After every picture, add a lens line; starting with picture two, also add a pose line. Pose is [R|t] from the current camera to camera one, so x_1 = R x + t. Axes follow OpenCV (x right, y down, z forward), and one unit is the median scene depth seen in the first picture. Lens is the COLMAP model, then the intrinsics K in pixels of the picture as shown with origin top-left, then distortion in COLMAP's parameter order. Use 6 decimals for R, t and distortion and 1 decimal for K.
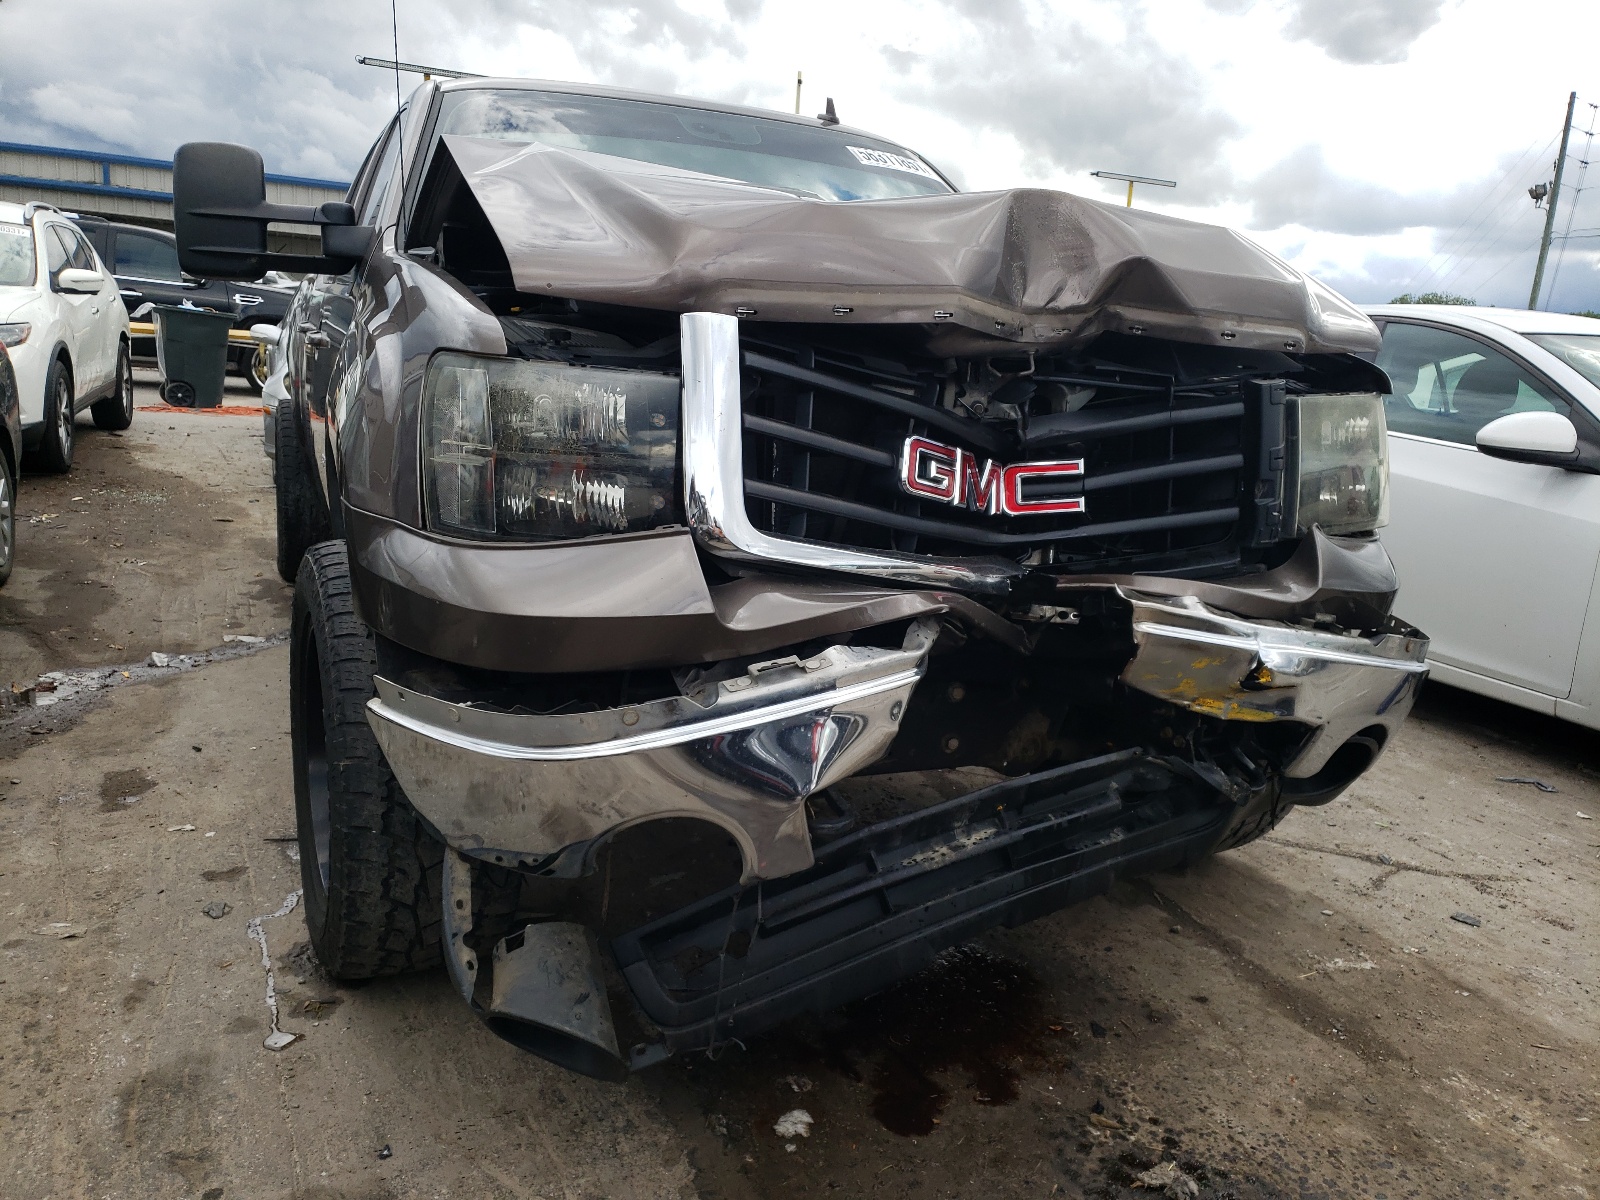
lens RADIAL K [[1215.7, 0, 842.5], [0, 1215.7, 608.2], [0, 0, 1]] dist [0.034054, -0.014803]
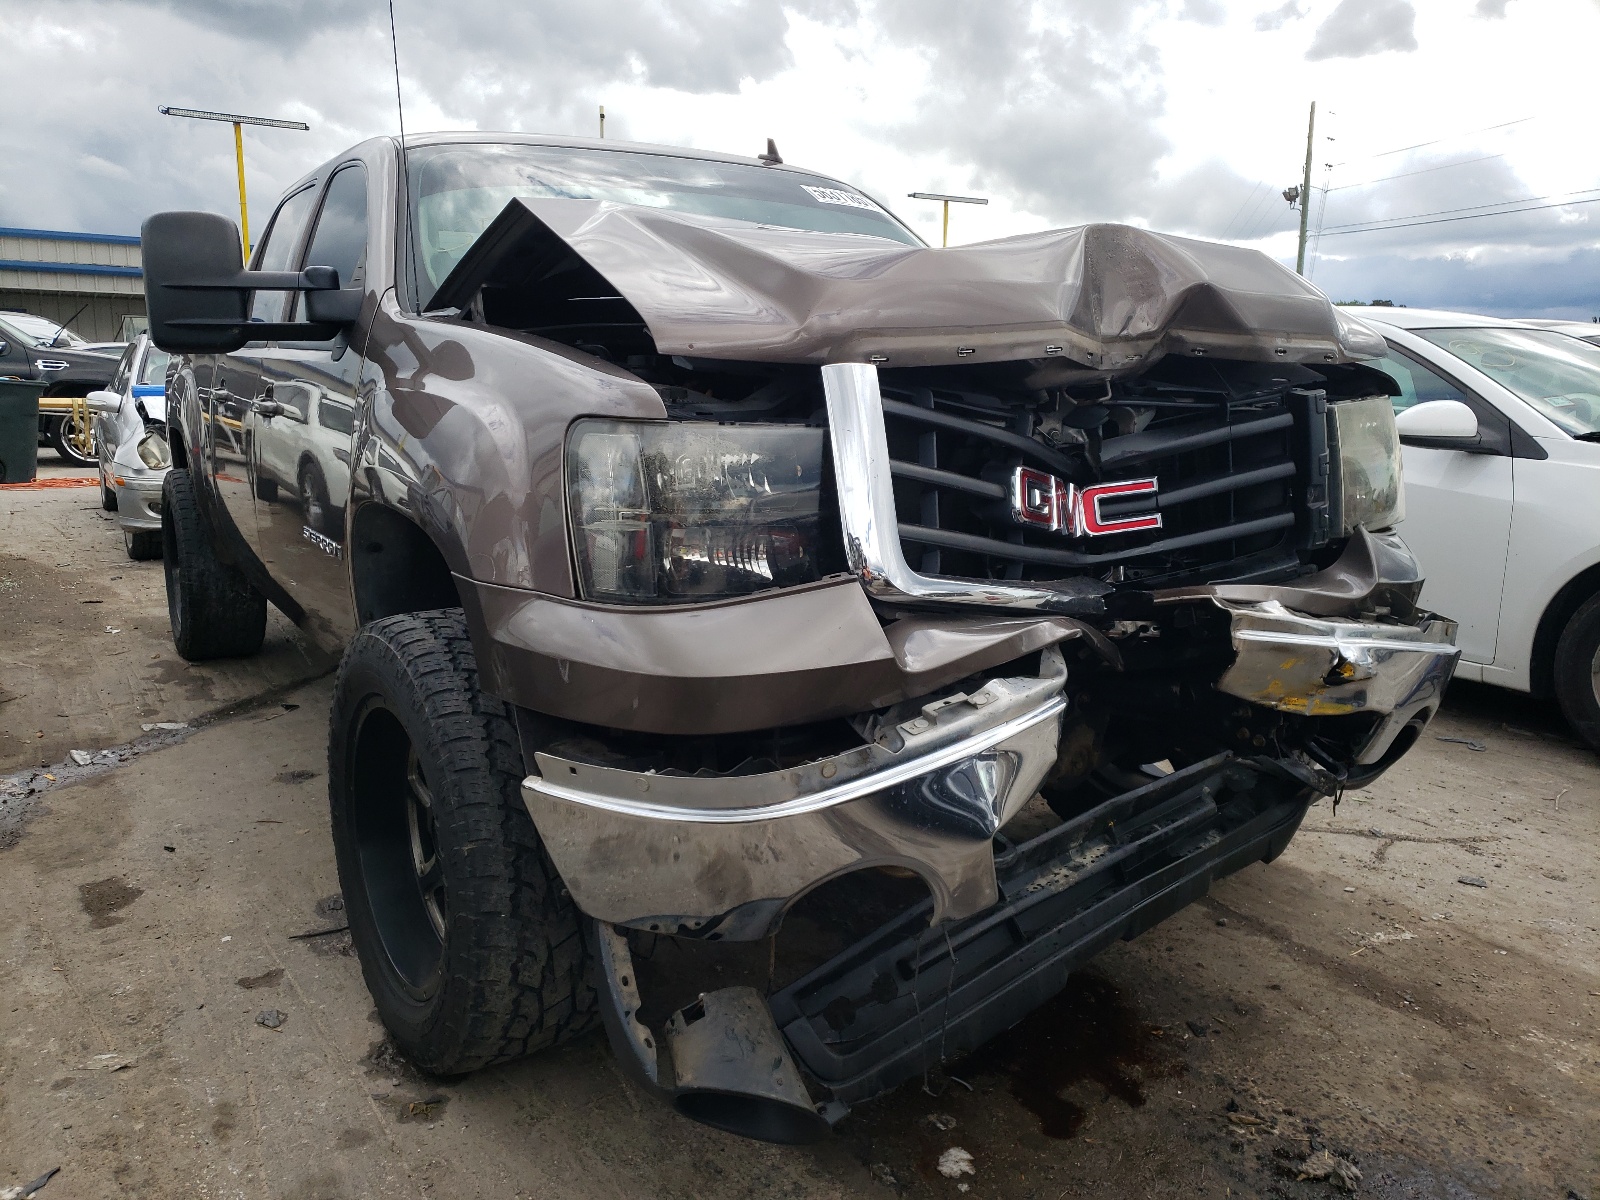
lens RADIAL K [[1215.7, 0, 811.8], [0, 1215.7, 587.9], [0, 0, 1]] dist [0.034054, -0.014803]
pose [[0.989246, -0.081971, 0.121135, -0.222480], [0.086022, 0.995883, -0.028593, -0.023976], [-0.118293, 0.038706, 0.992224, 0.007382]]
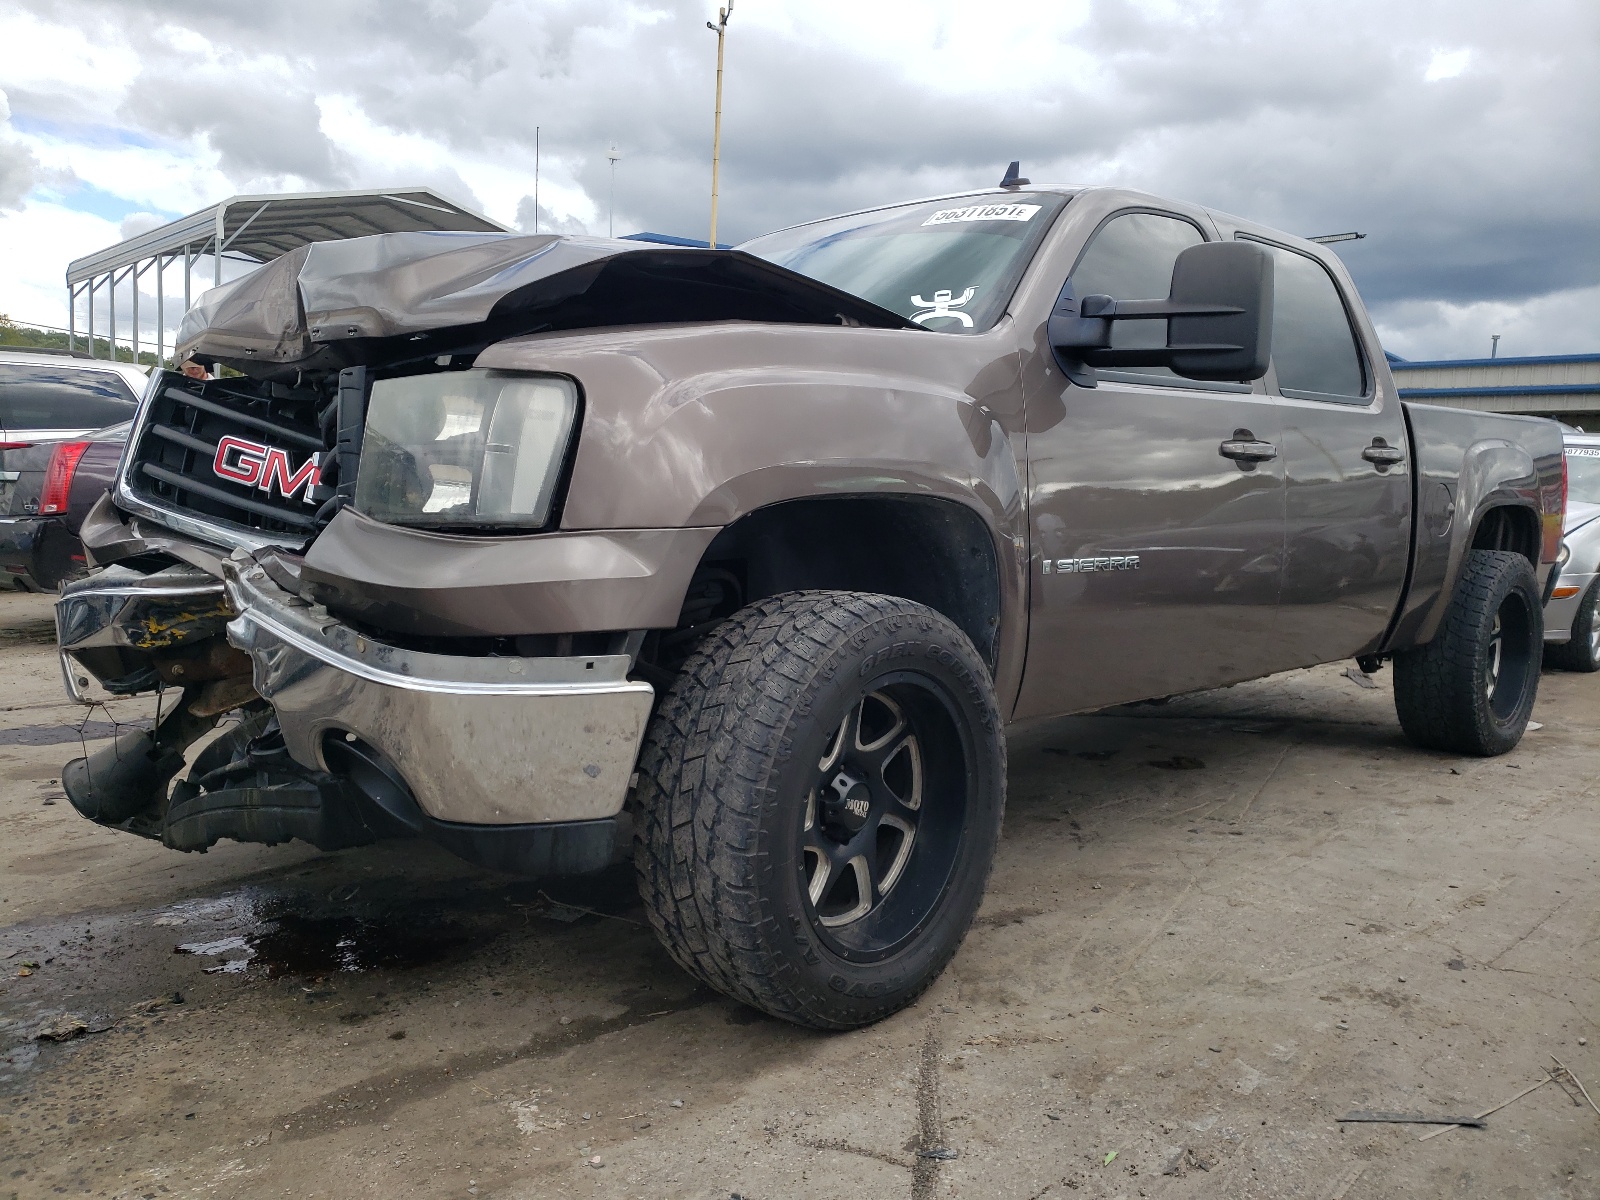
lens RADIAL K [[1215.7, 0, 799.8], [0, 1215.7, 597.6], [0, 0, 1]] dist [0.034054, -0.014803]
pose [[0.358491, 0.027718, -0.933121, 1.454395], [-0.202170, 0.978143, -0.048615, -0.022290], [0.911379, 0.206078, 0.356260, 1.021608]]
